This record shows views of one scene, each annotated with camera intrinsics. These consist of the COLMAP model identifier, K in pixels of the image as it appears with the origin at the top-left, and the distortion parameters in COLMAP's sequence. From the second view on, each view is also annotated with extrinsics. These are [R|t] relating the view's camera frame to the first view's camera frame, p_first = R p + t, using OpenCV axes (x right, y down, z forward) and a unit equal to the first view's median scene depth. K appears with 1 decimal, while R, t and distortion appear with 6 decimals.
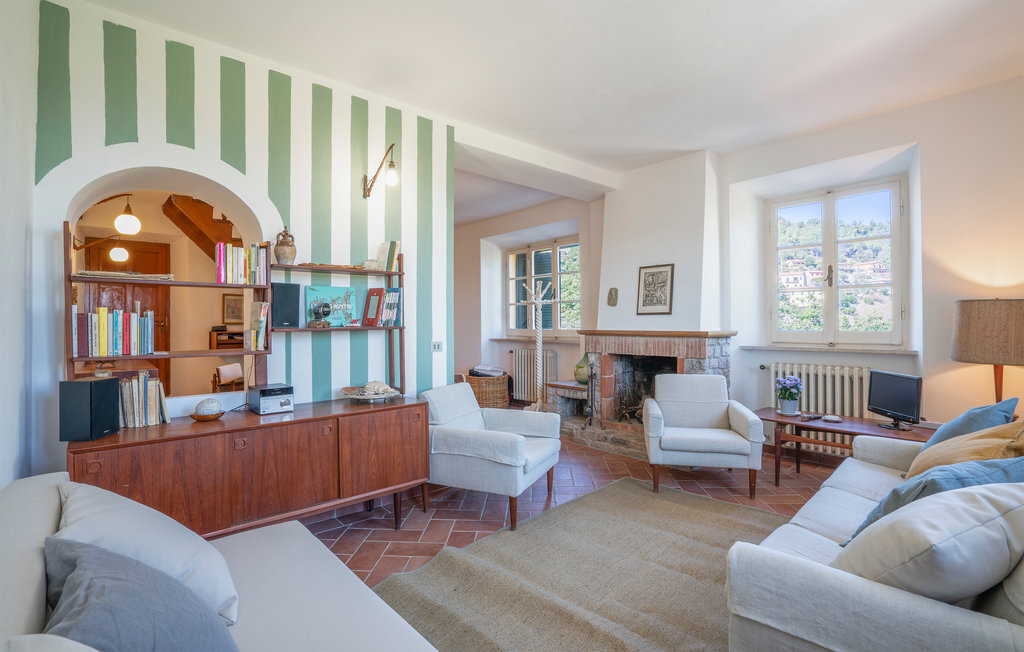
lens RADIAL K [[484.6, 0, 495.0], [0, 484.6, 327.8], [0, 0, 1]] dist [-0.002416, -0.000115]
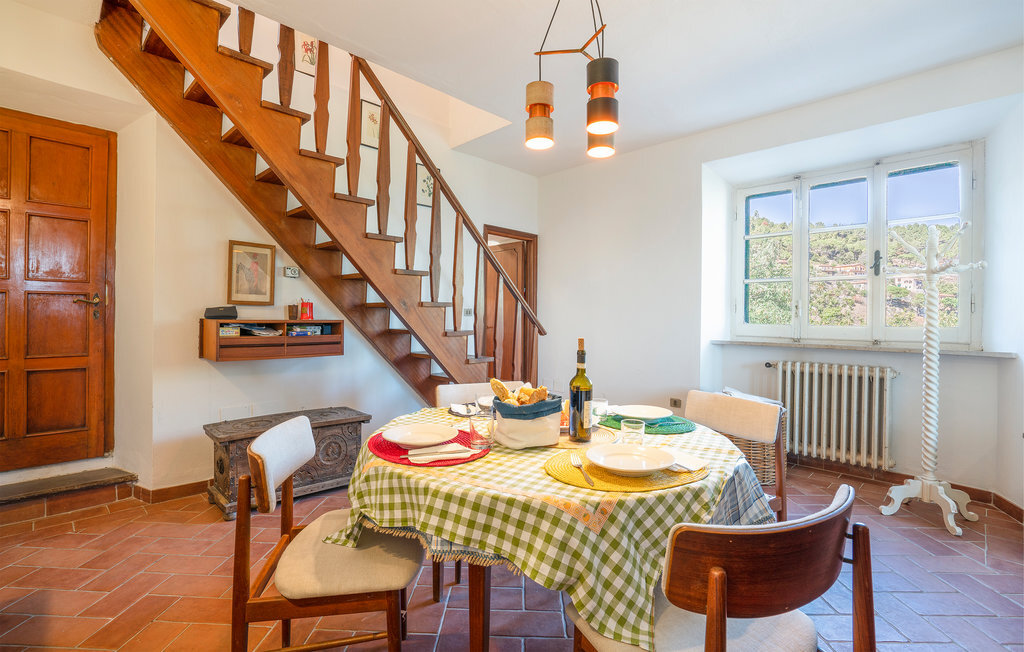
lens RADIAL K [[469.5, 0, 508.6], [0, 469.5, 324.9], [0, 0, 1]] dist [-0.010407, 0.000084]
pose [[0.997354, 0.019177, 0.070128, -0.296727], [-0.019875, 0.999760, 0.009267, 0.003226], [-0.069933, -0.010636, 0.997495, 0.484782]]
